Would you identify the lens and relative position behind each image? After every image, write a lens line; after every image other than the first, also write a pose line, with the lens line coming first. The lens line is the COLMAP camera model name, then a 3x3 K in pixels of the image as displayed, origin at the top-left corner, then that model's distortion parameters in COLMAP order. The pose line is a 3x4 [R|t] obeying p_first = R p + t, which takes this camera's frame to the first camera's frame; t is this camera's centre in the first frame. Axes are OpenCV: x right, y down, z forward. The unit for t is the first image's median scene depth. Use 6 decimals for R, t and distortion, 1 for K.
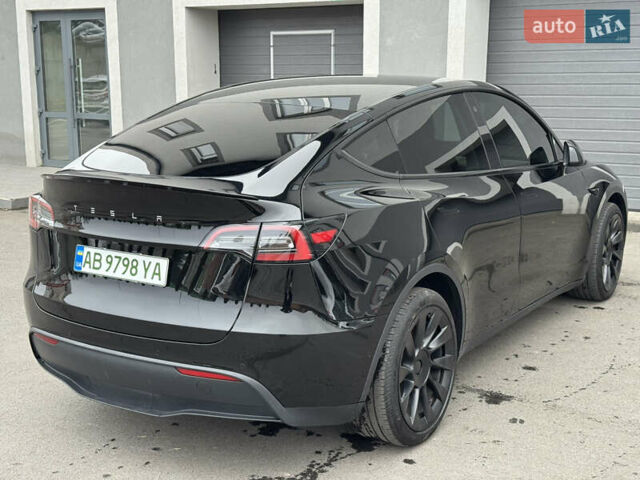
lens RADIAL K [[908.1, 0, 320.0], [0, 908.1, 240.0], [0, 0, 1]] dist [0.206964, -0.389991]
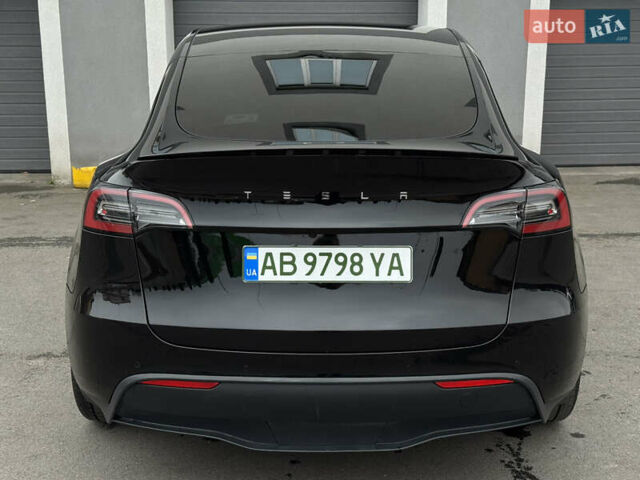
lens RADIAL K [[908.1, 0, 320.0], [0, 908.1, 240.0], [0, 0, 1]] dist [0.206964, -0.389991]
pose [[0.829354, -0.119535, 0.545786, -0.634014], [0.103306, 0.992810, 0.060461, -0.038444], [-0.549089, 0.006239, 0.835740, 0.384981]]
